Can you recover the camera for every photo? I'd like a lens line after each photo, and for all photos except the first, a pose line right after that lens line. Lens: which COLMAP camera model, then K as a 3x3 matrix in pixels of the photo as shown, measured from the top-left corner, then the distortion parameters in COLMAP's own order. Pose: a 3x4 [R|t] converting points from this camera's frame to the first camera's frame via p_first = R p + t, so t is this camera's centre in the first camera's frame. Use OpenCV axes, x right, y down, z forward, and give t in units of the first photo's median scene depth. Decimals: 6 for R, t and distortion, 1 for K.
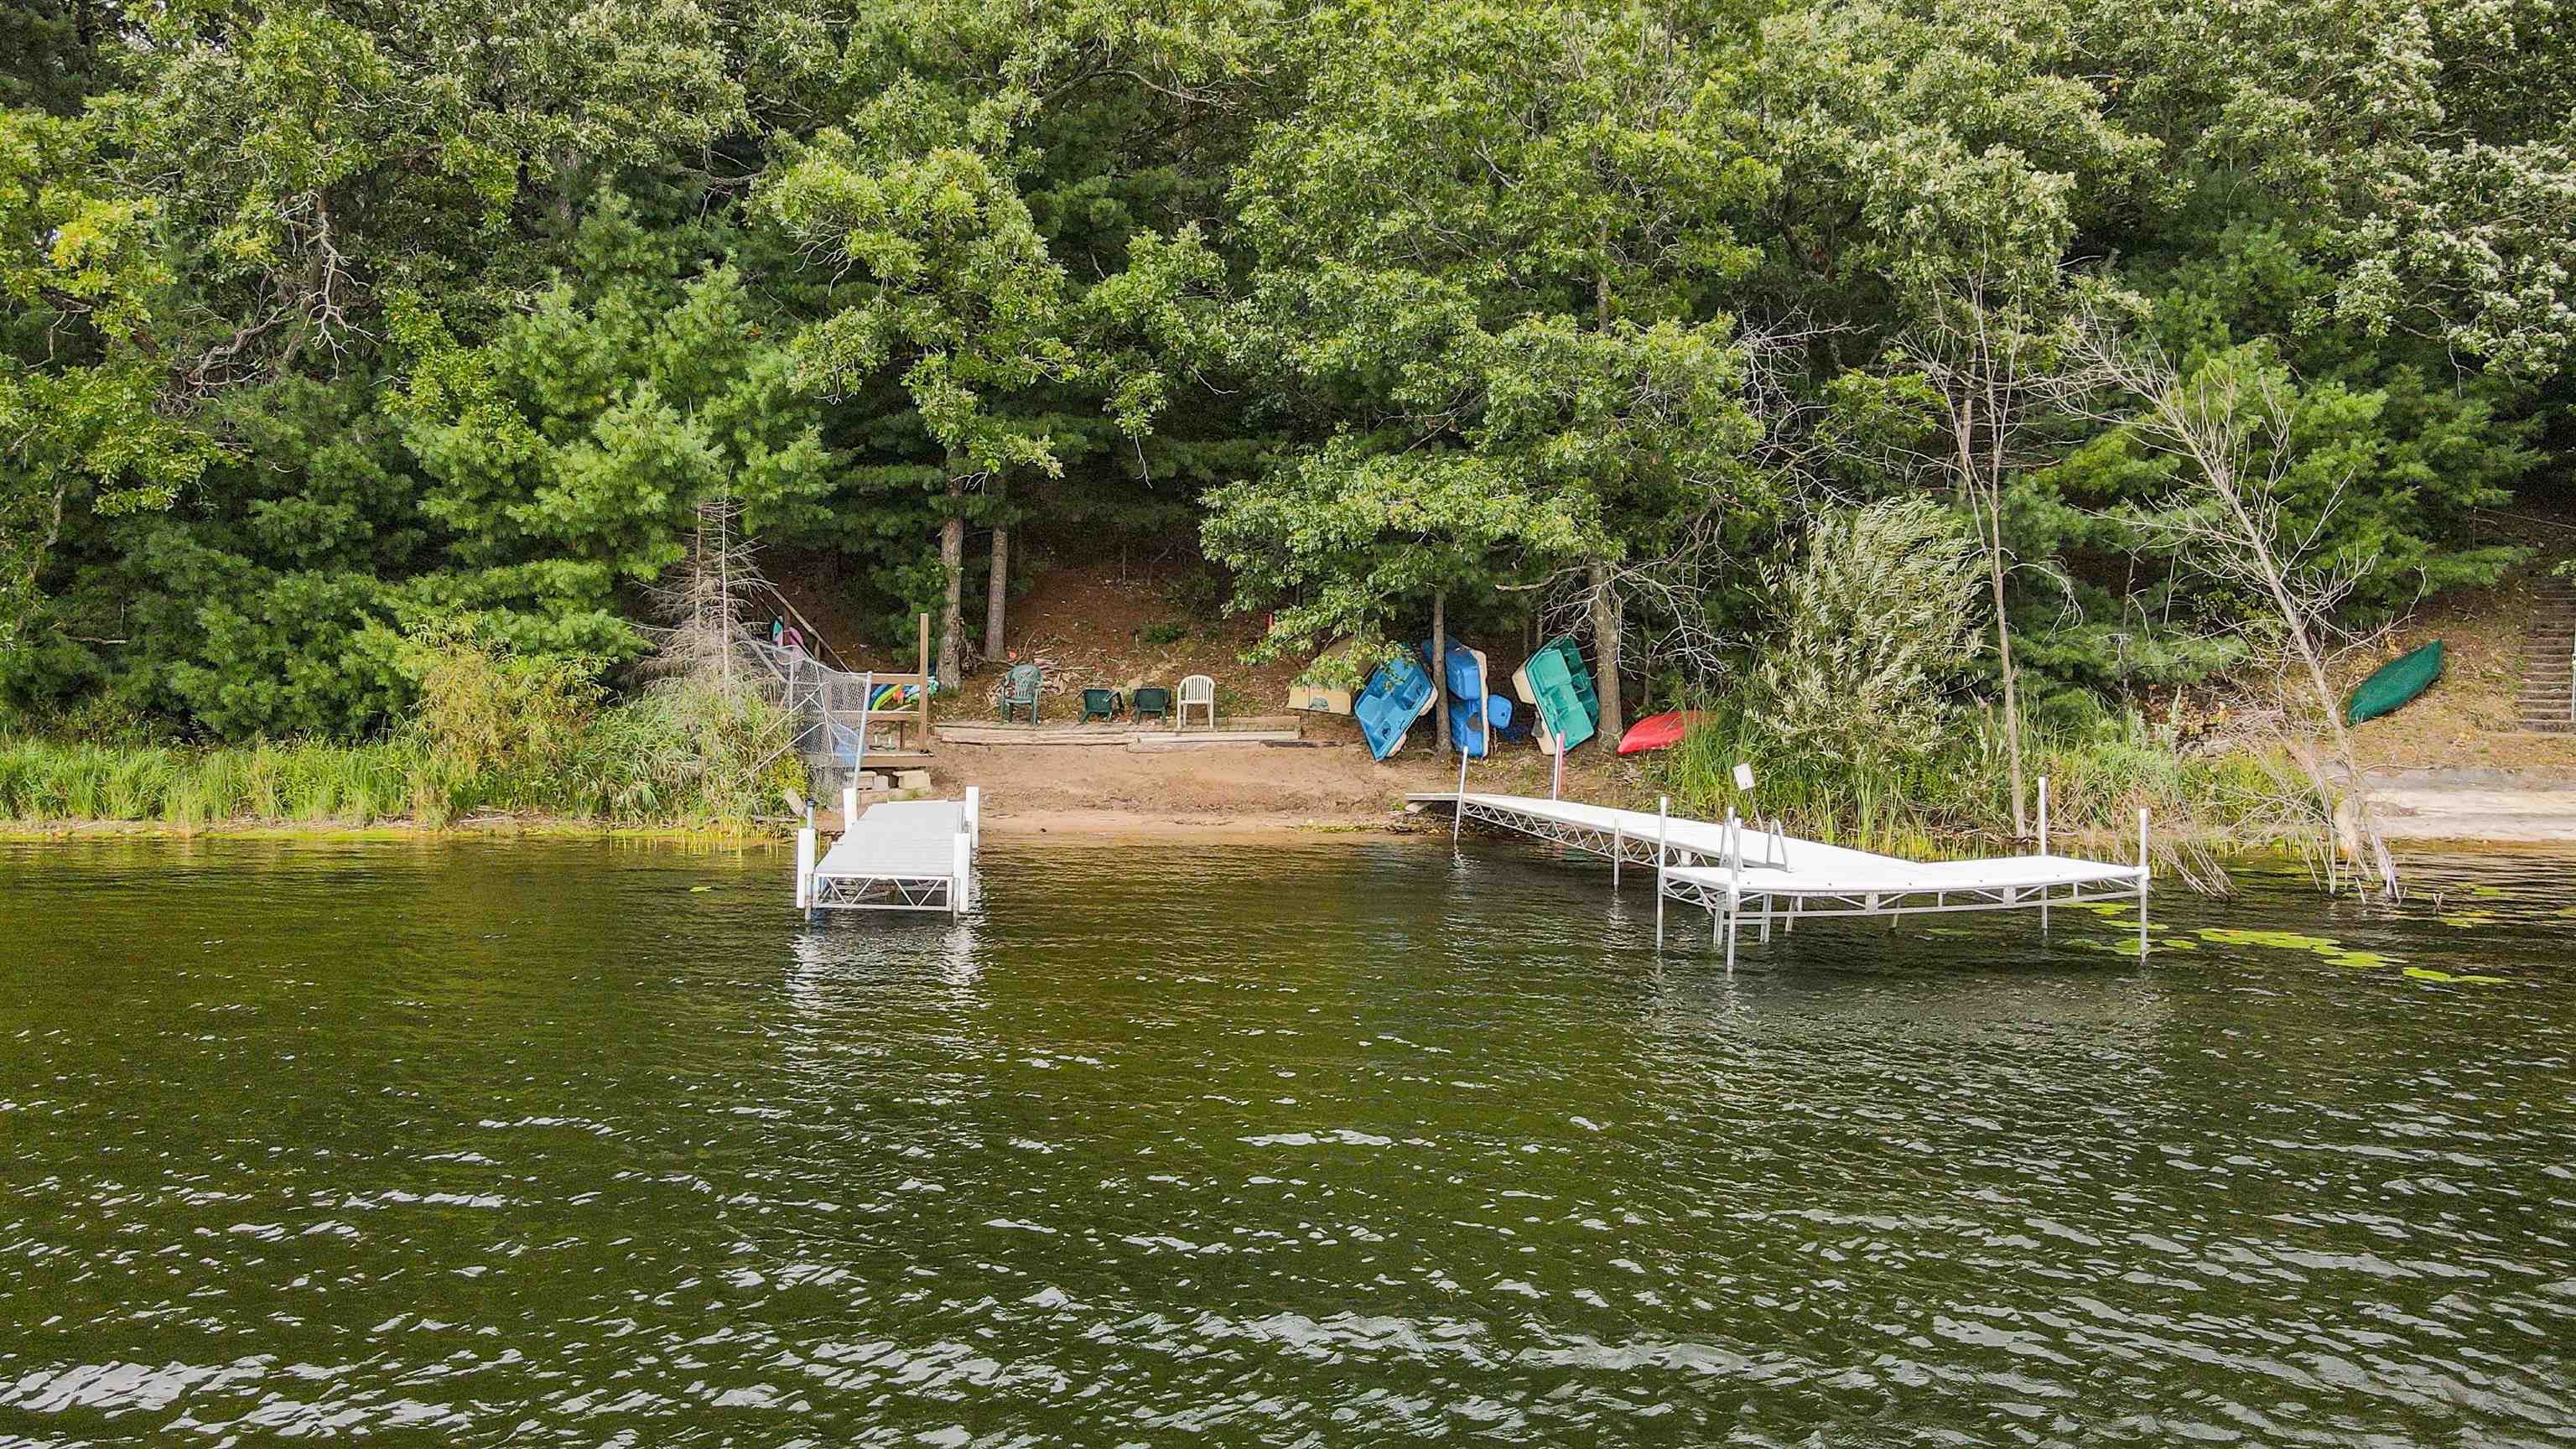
lens RADIAL K [[1884.6, 0, 1277.5], [0, 1884.6, 724.5], [0, 0, 1]] dist [-0.010901, -0.001190]
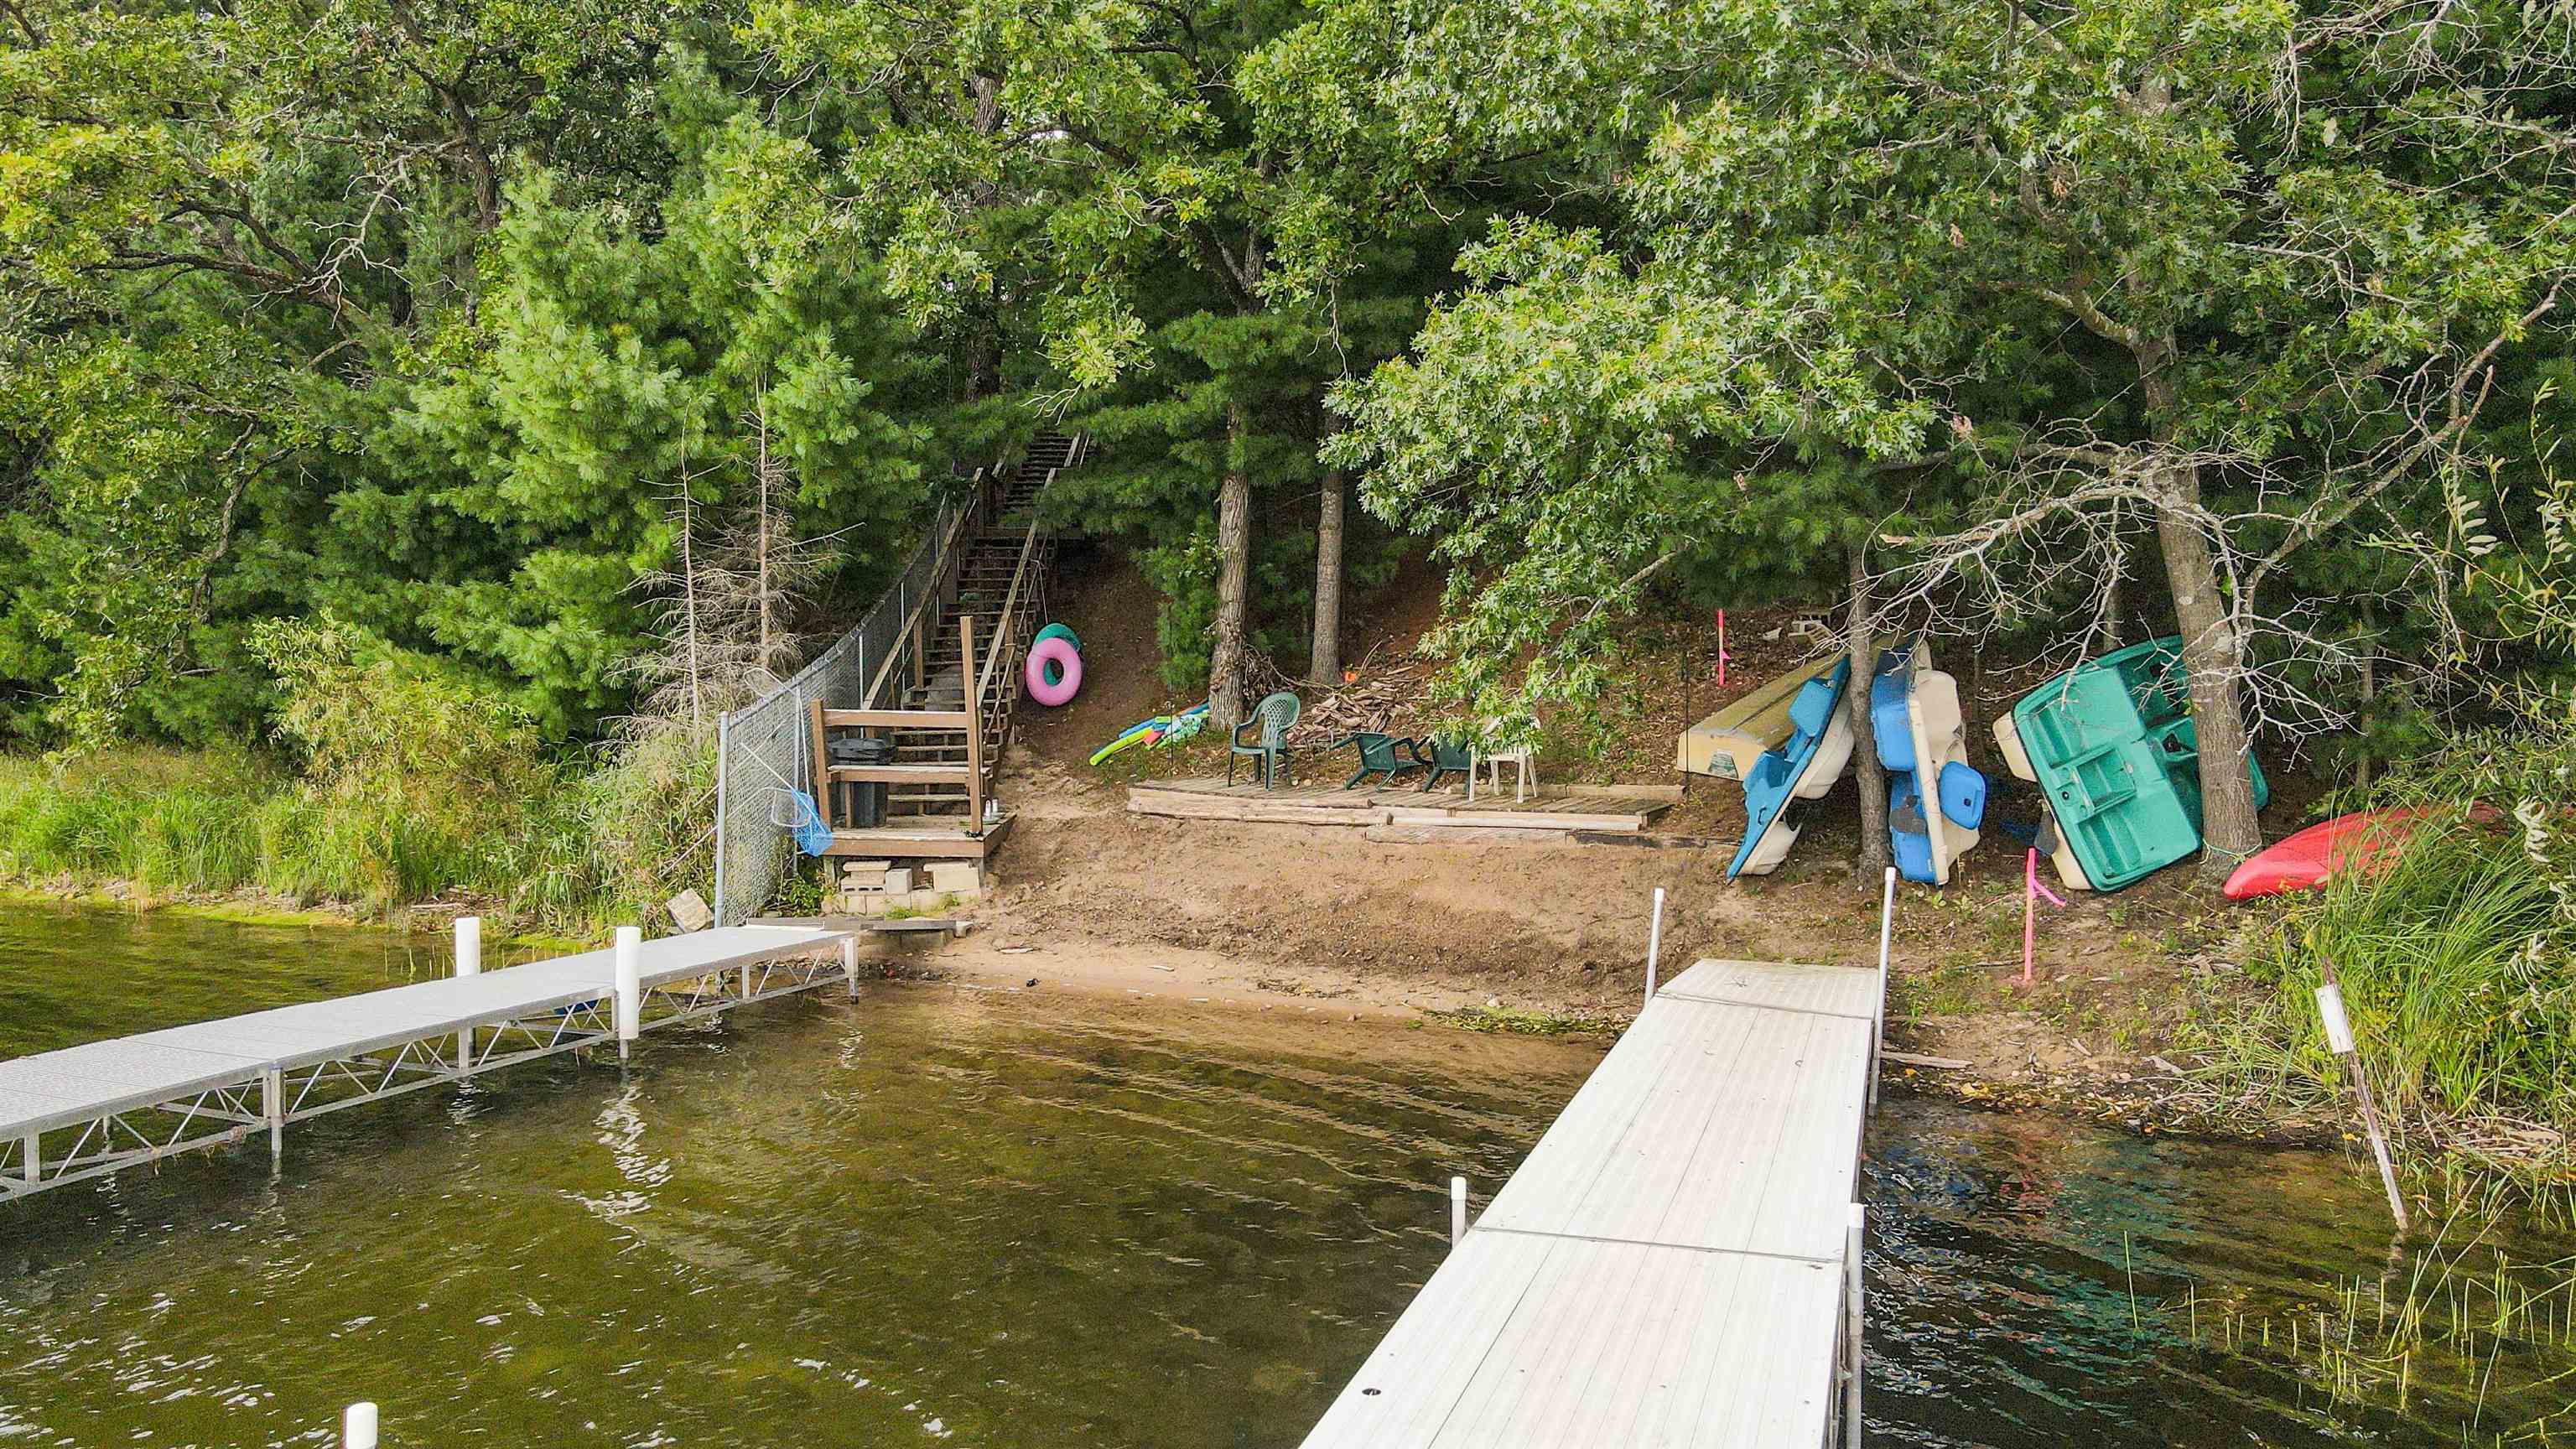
lens RADIAL K [[1884.6, 0, 1289.8], [0, 1884.6, 716.8], [0, 0, 1]] dist [-0.010901, -0.001190]
pose [[0.823840, 0.007043, -0.566779, 0.250120], [-0.012948, 0.999896, -0.006395, -0.021425], [0.566675, 0.012608, 0.823845, 0.509556]]
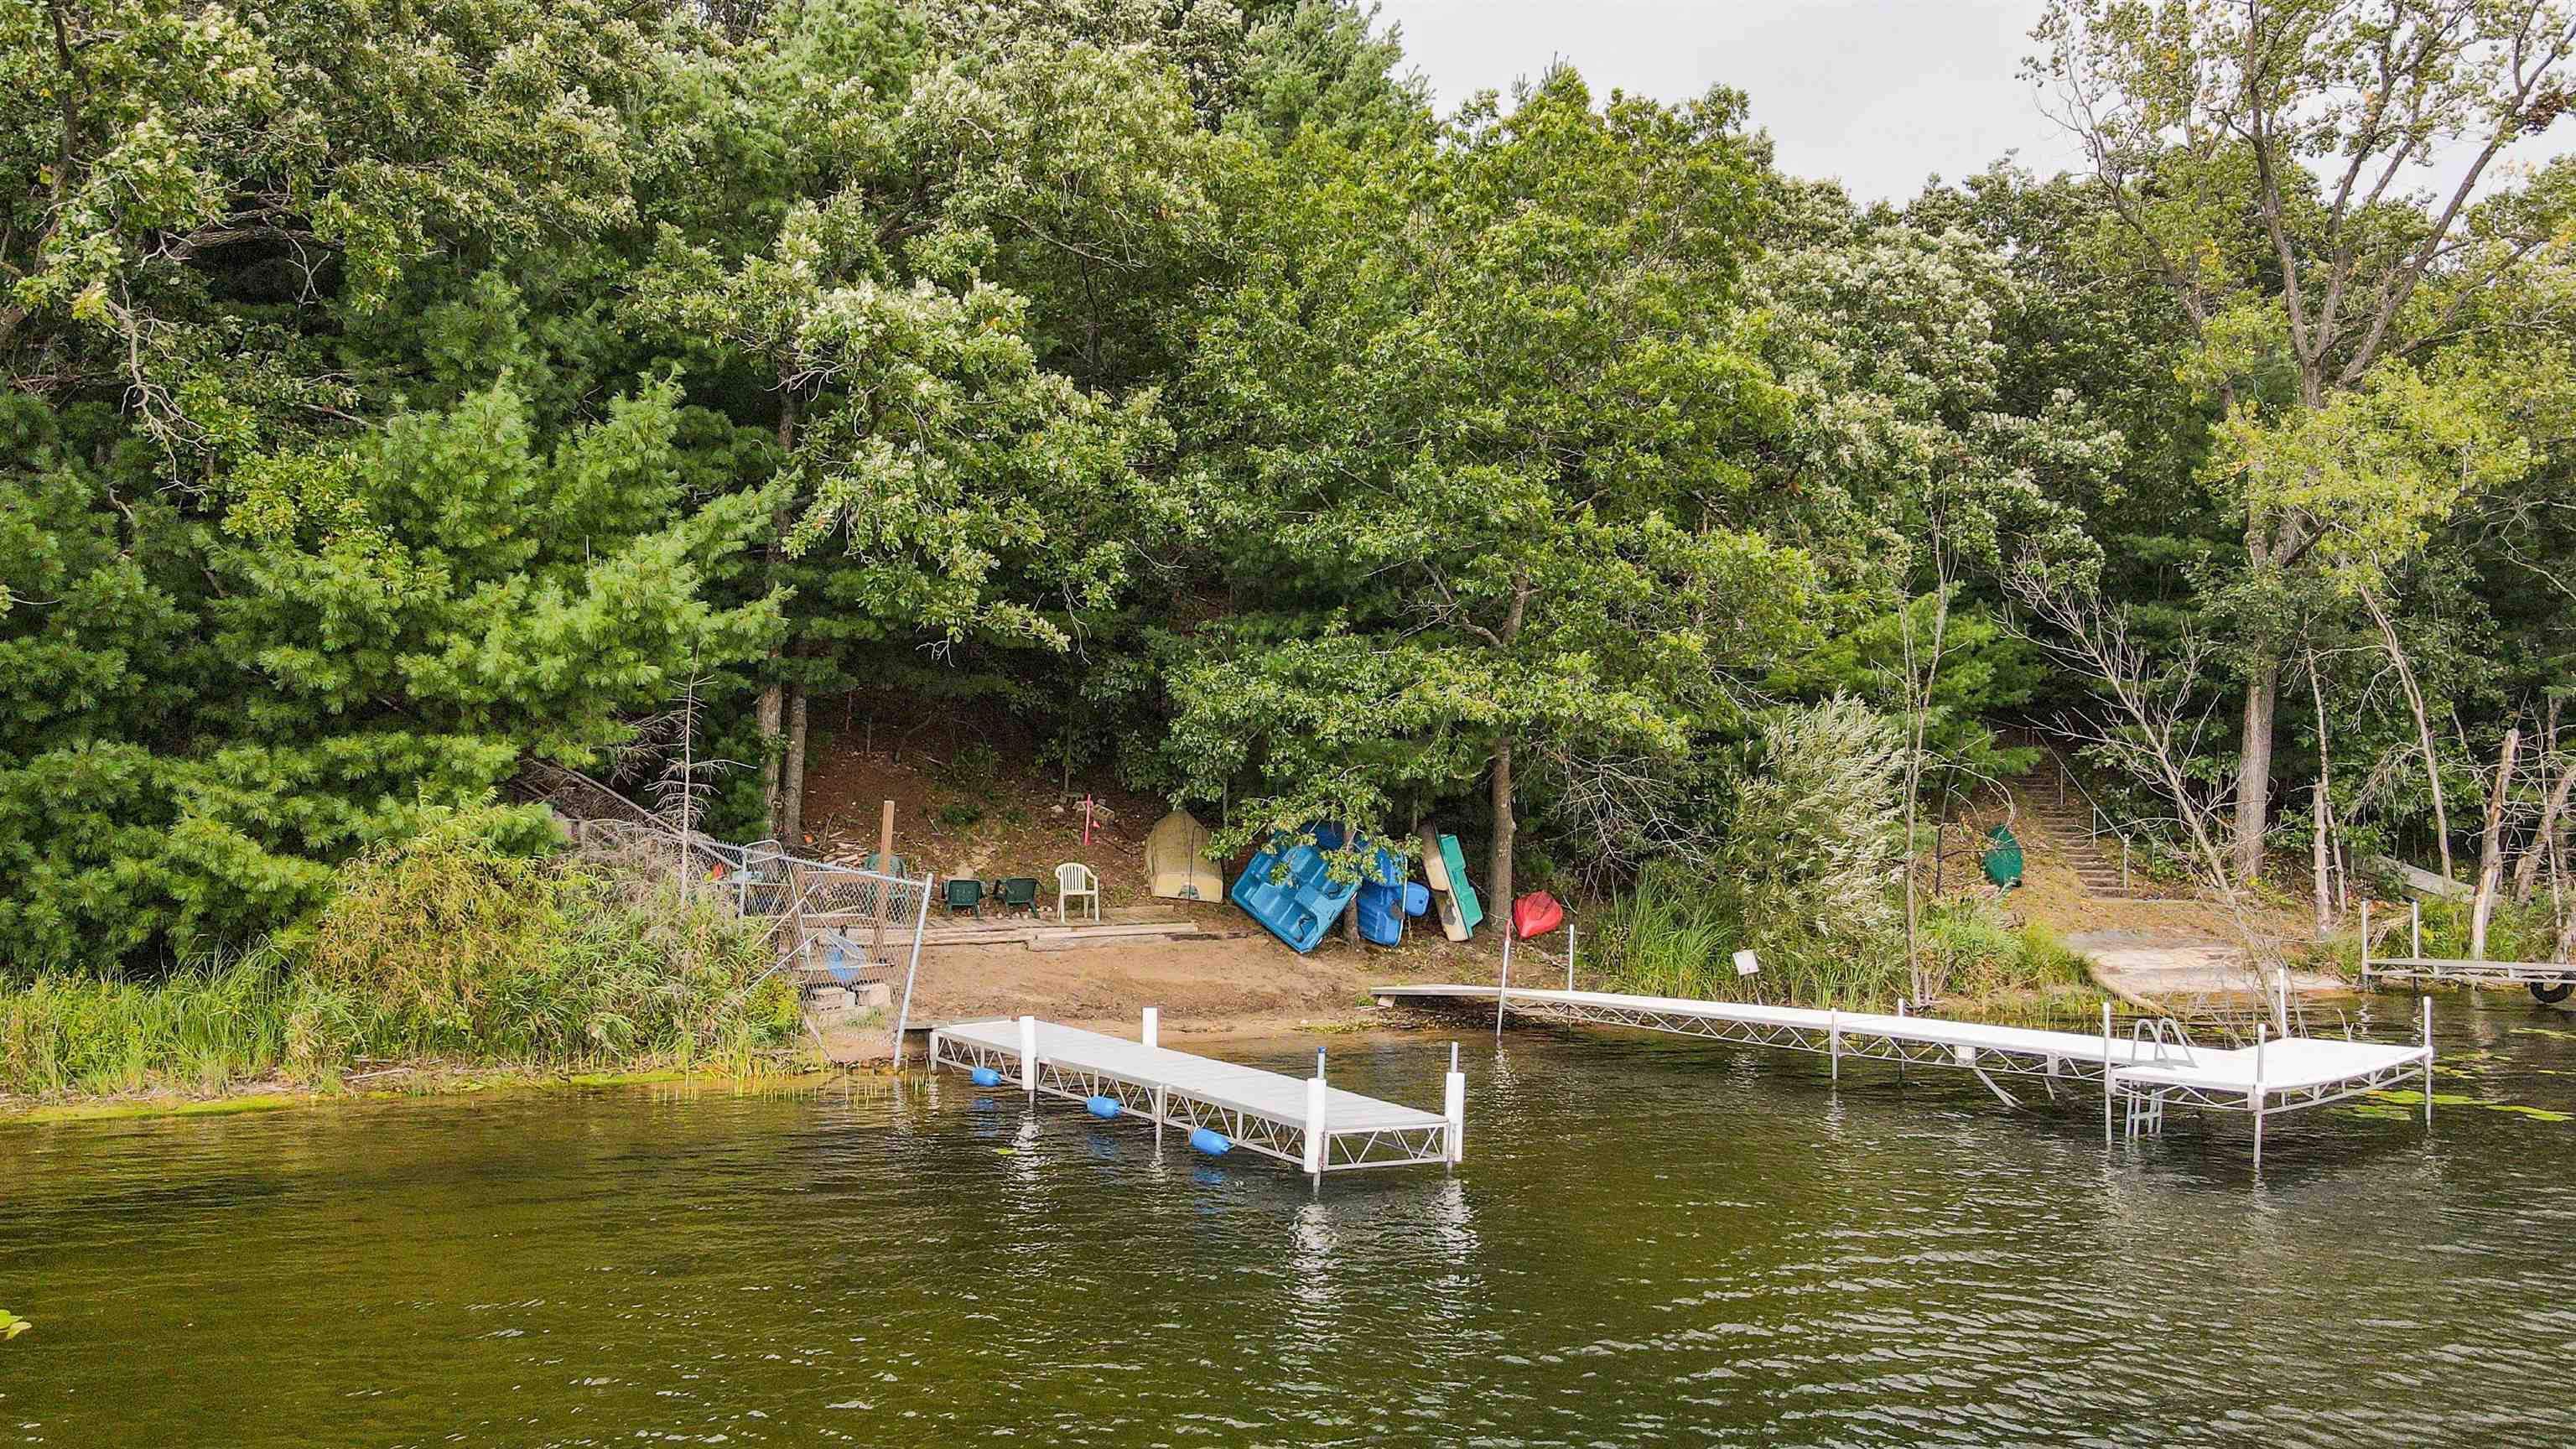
lens RADIAL K [[1884.6, 0, 1292.0], [0, 1884.6, 723.0], [0, 0, 1]] dist [-0.010901, -0.001190]
pose [[0.903155, 0.021072, 0.428796, -0.370785], [0.012974, 0.996999, -0.076321, -0.024647], [-0.429118, 0.074493, 0.900172, 0.125259]]
